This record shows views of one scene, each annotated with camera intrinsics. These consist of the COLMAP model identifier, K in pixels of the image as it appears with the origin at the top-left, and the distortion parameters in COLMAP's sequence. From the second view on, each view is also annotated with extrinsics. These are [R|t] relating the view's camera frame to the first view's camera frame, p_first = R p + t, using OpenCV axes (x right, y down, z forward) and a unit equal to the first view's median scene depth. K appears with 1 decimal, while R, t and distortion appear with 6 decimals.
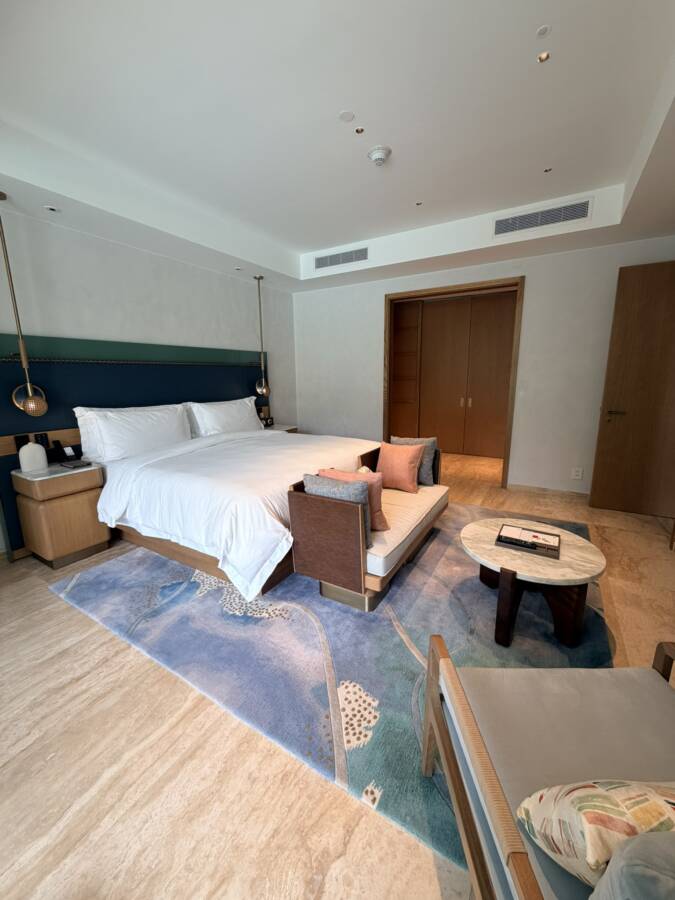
lens RADIAL K [[358.3, 0, 338.3], [0, 358.3, 450.0], [0, 0, 1]] dist [0.000498, 0.000126]
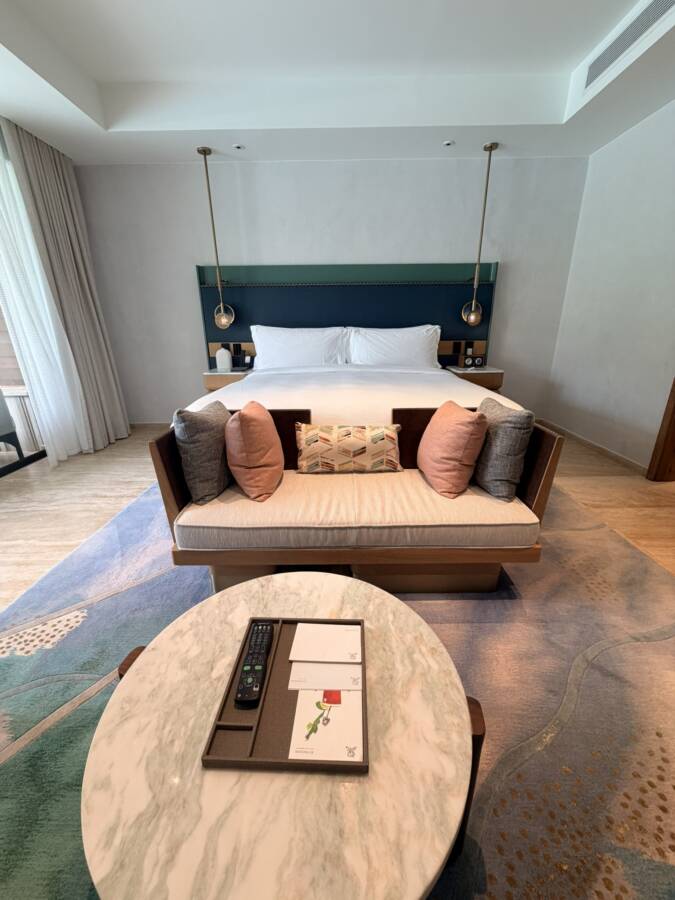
lens RADIAL K [[358.3, 0, 339.8], [0, 358.3, 450.0], [0, 0, 1]] dist [0.000498, 0.000126]
pose [[0.507826, 0.292568, -0.810257, 0.556764], [-0.174053, 0.956011, 0.236110, -0.048018], [0.843693, 0.021125, 0.536410, 0.598753]]
